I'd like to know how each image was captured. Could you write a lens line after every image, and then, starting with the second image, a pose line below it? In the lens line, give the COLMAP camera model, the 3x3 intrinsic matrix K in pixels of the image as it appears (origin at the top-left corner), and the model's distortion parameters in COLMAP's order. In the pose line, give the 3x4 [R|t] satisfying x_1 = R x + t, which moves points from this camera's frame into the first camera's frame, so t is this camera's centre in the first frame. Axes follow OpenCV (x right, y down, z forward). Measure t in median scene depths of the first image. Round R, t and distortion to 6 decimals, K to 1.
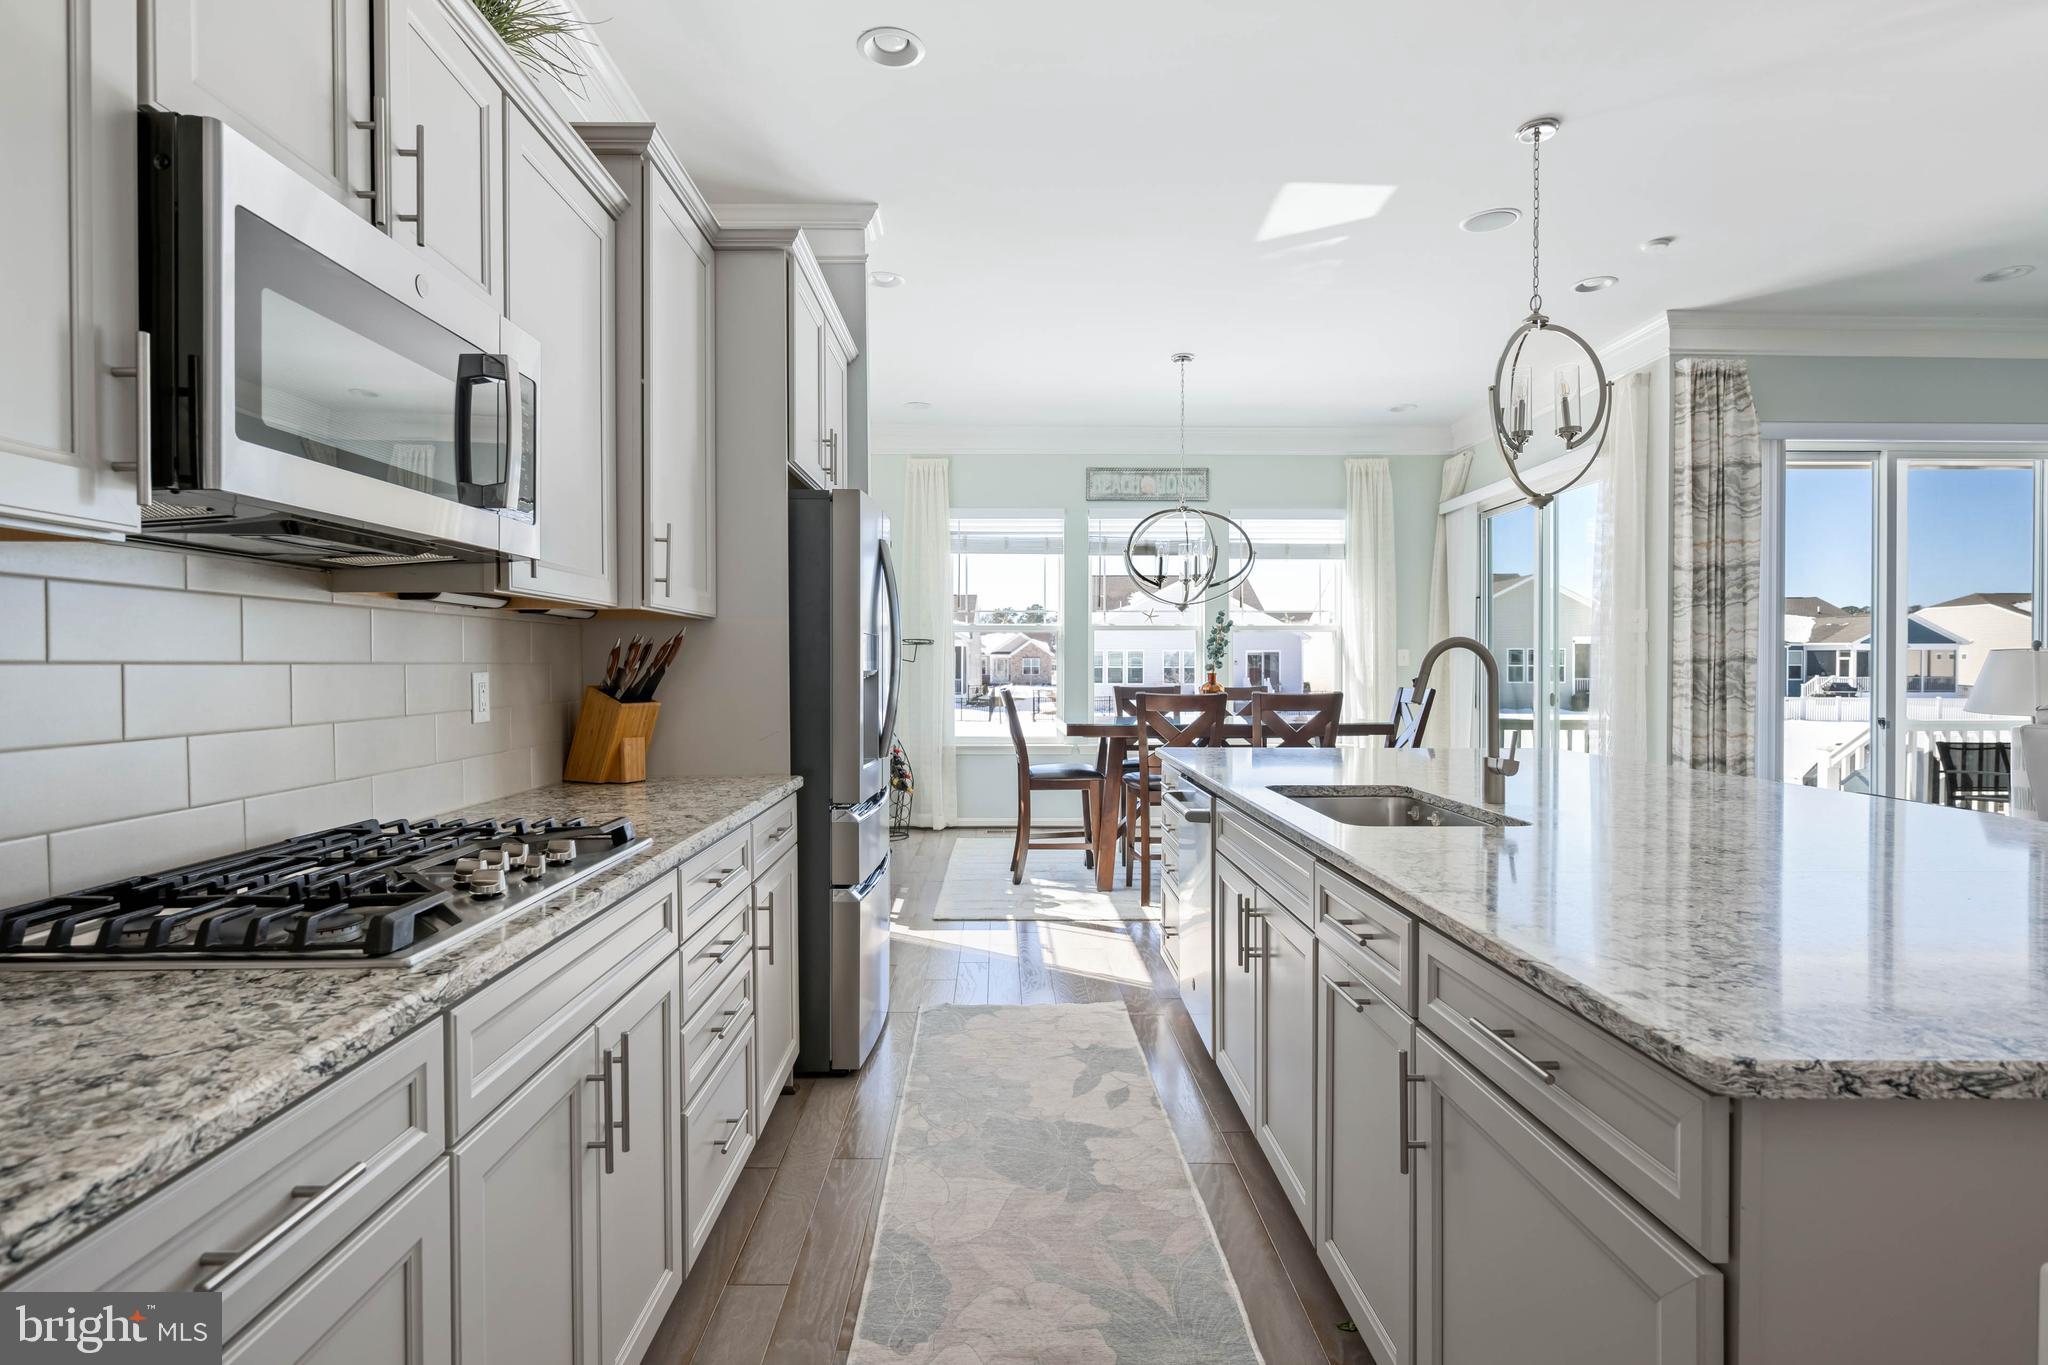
lens RADIAL K [[1001.2, 0, 1002.1], [0, 1001.2, 672.6], [0, 0, 1]] dist [-0.003350, -0.000837]
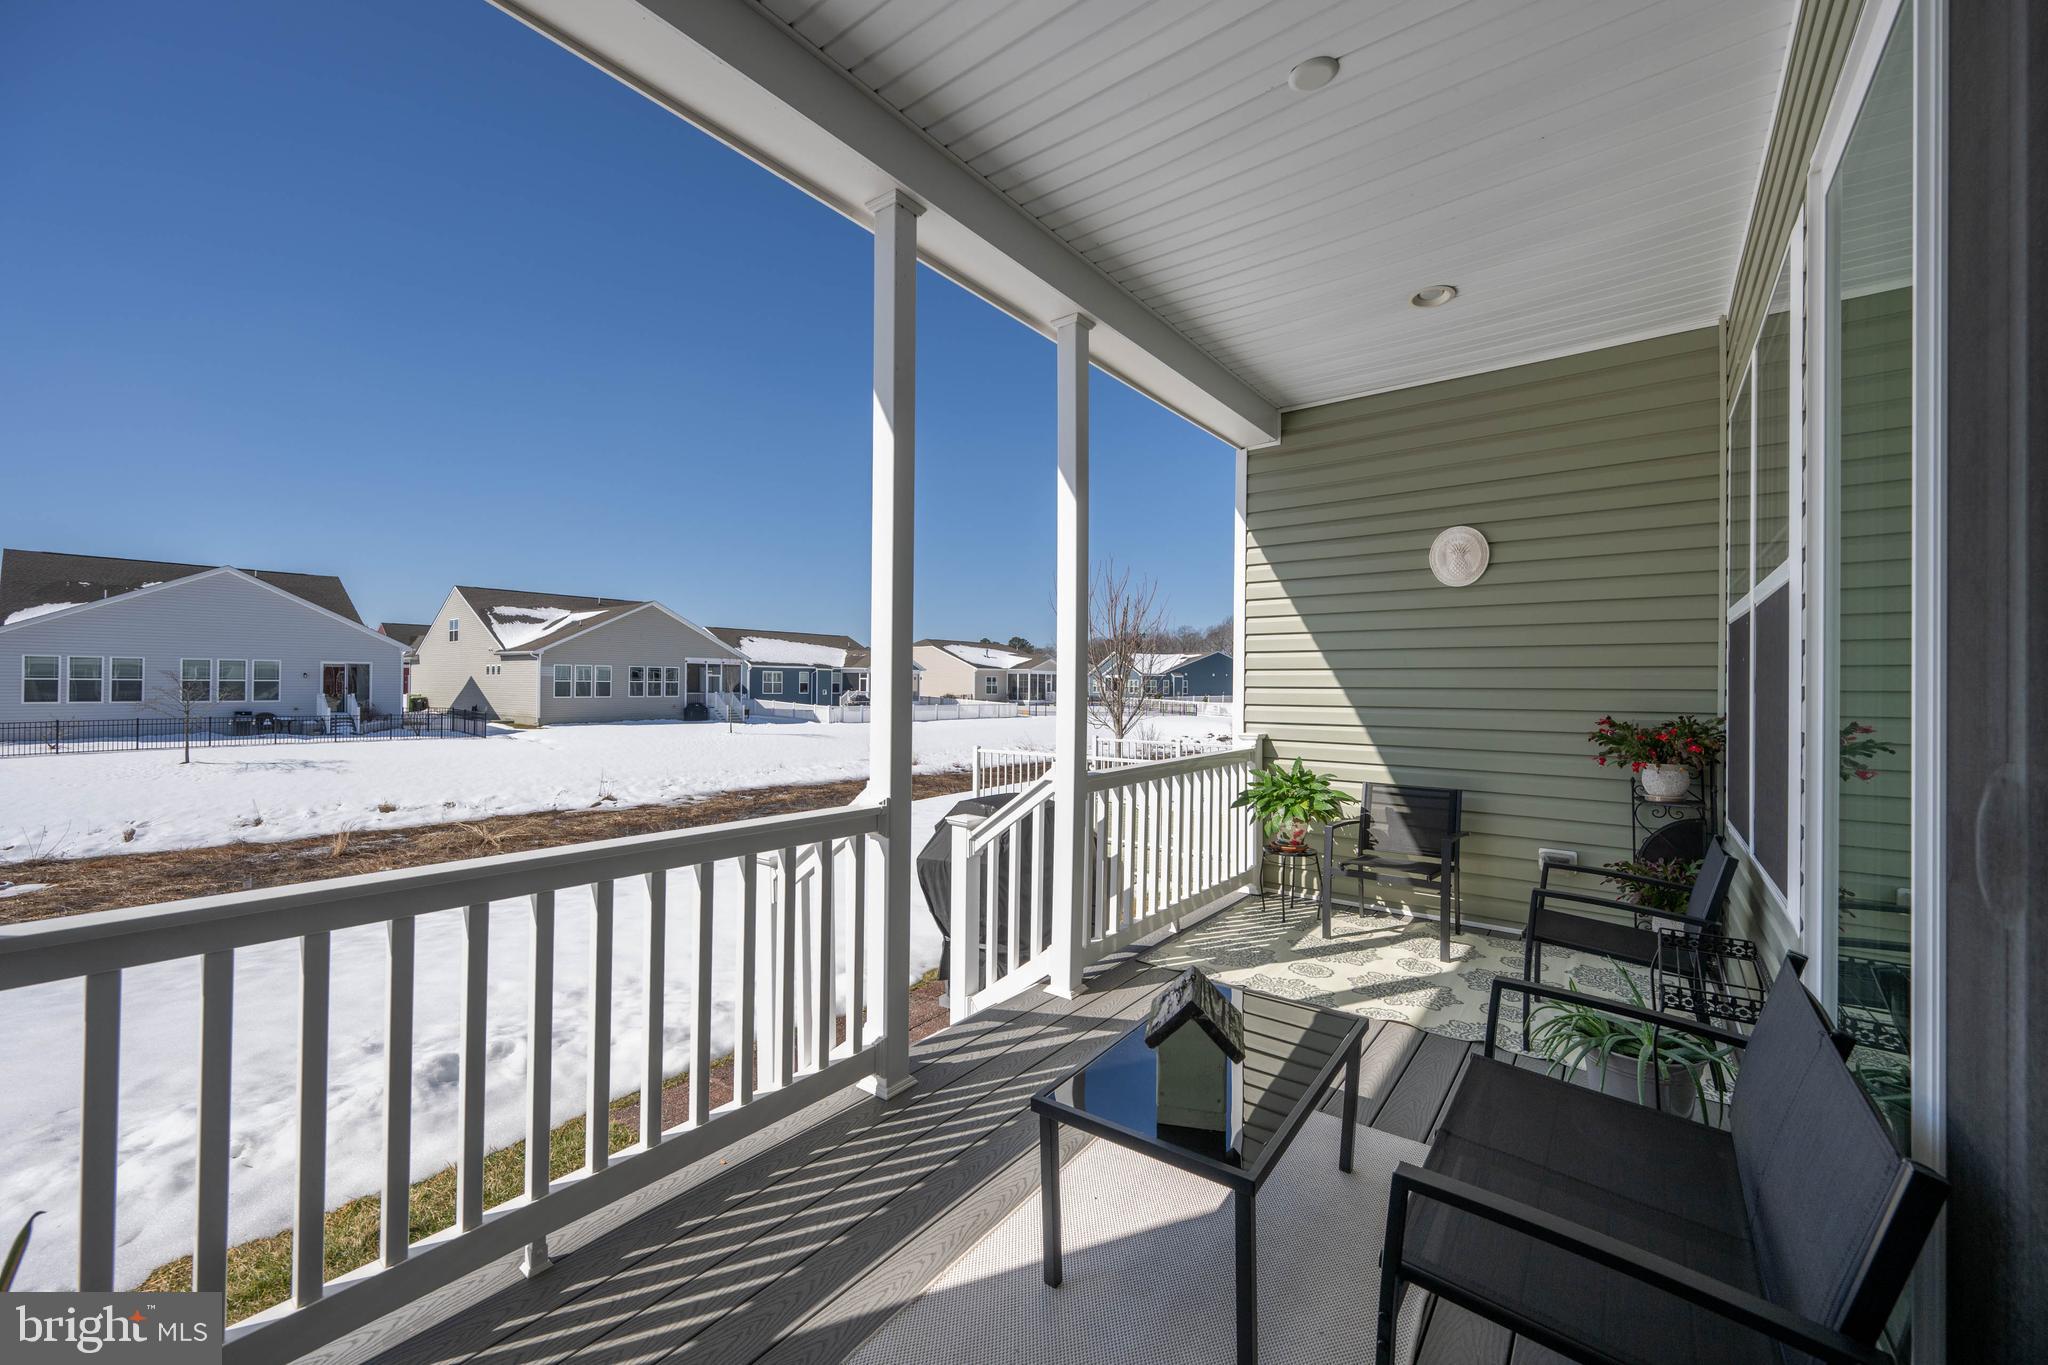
lens RADIAL K [[822.9, 0, 1007.1], [0, 822.9, 676.3], [0, 0, 1]] dist [-0.003473, 0.002028]
pose [[0.635345, 0.013019, 0.772118, 0.749115], [-0.002156, 0.999884, -0.015086, -0.001577], [-0.772225, 0.007919, 0.635300, 1.110188]]
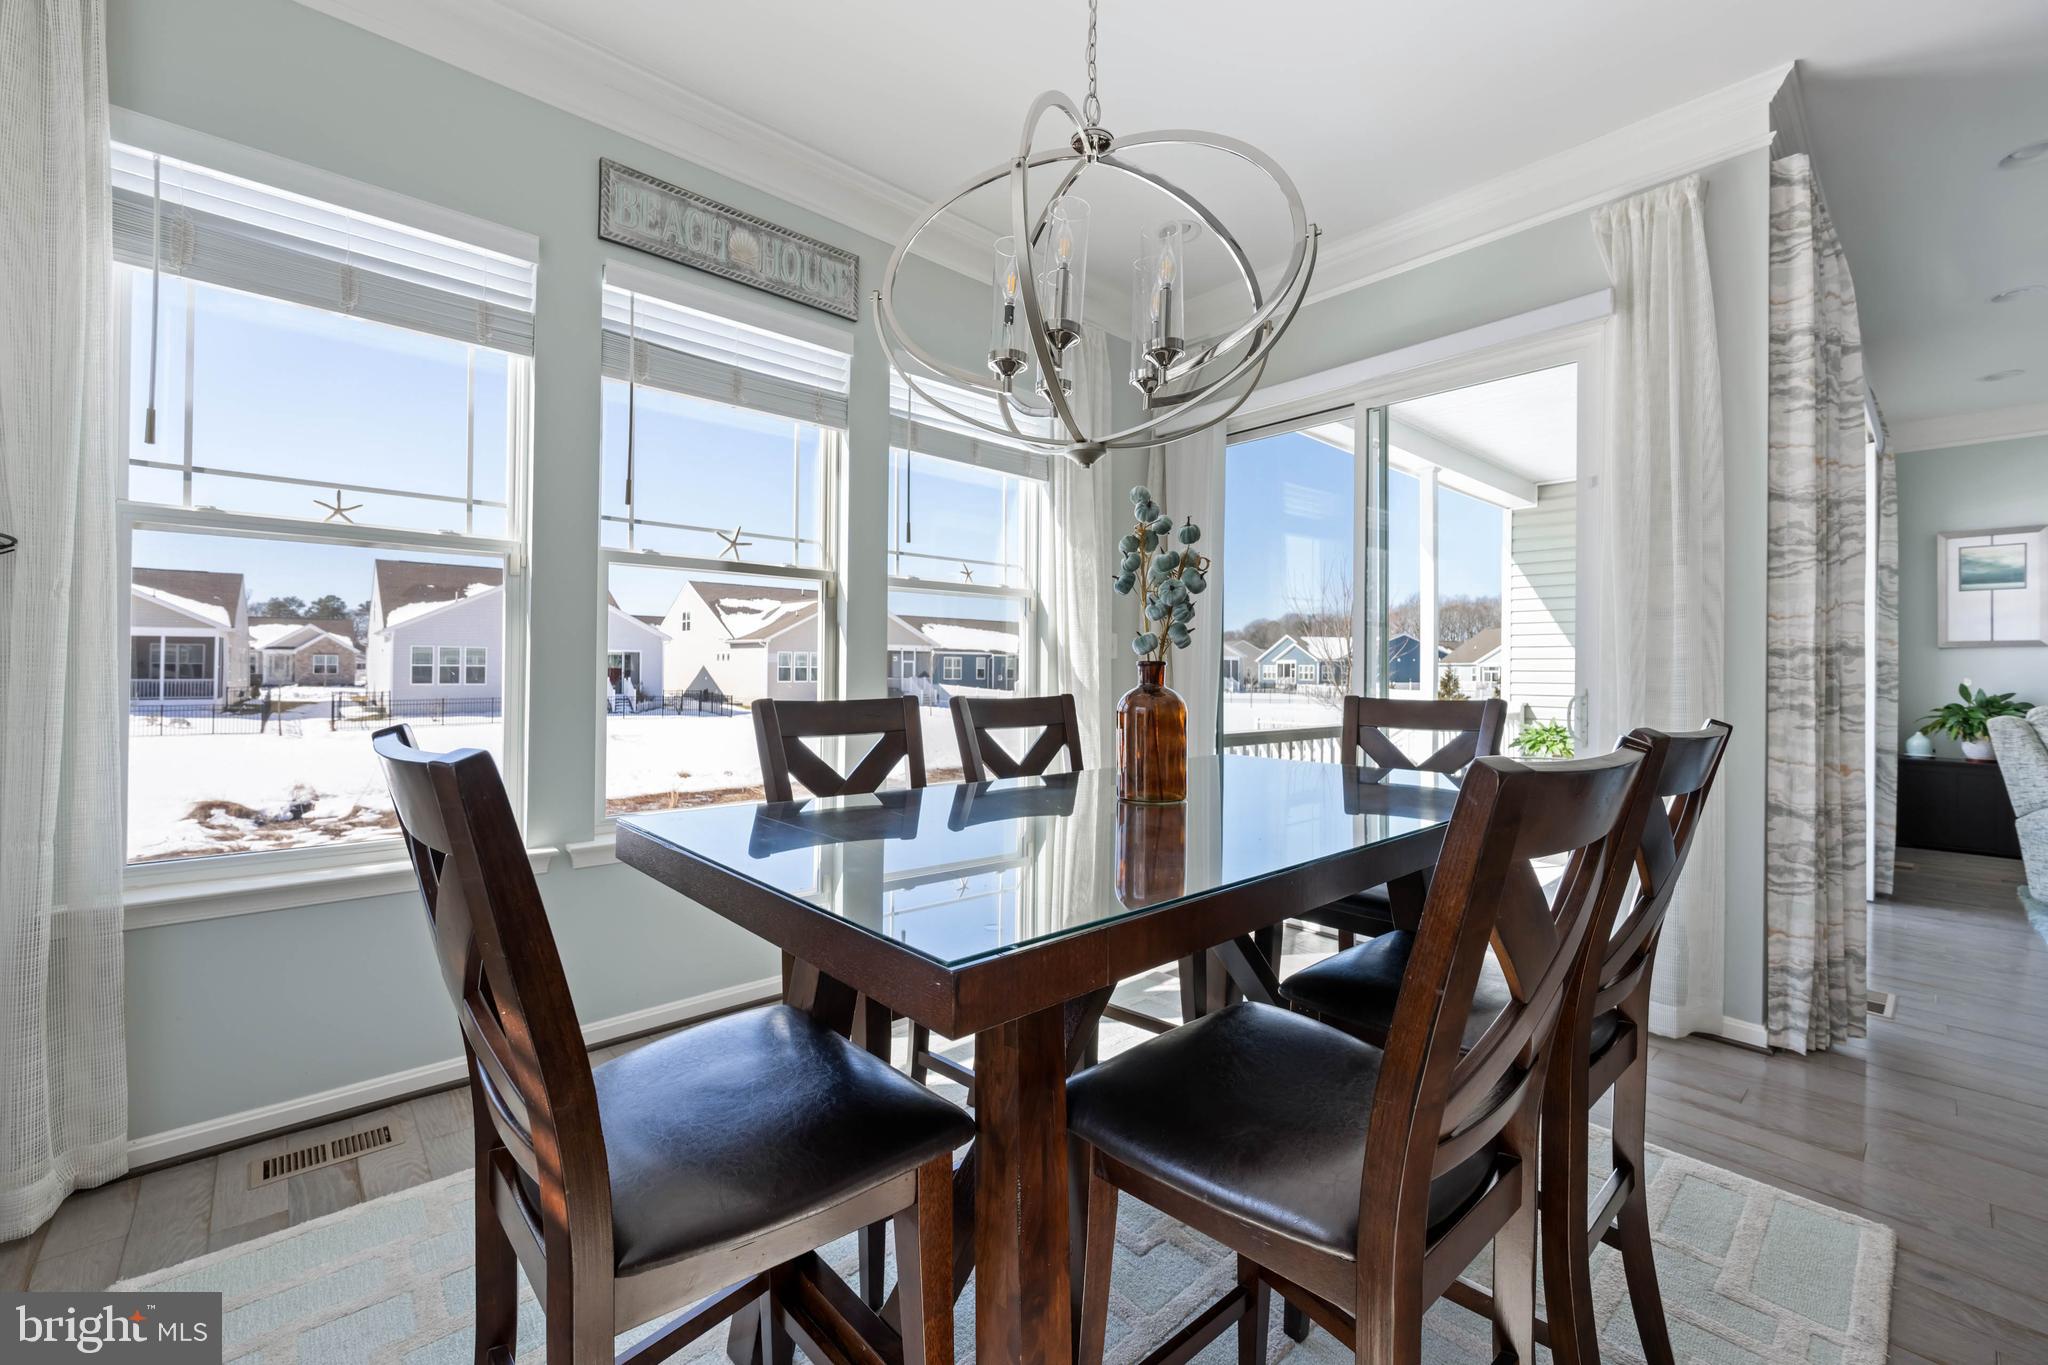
lens RADIAL K [[855.6, 0, 1015.2], [0, 855.6, 667.0], [0, 0, 1]] dist [-0.005643, 0.000402]
pose [[0.757221, 0.008629, 0.653102, -0.017508], [-0.003842, 0.999954, -0.008757, 0.005697], [-0.653148, 0.004122, 0.757219, 0.930630]]
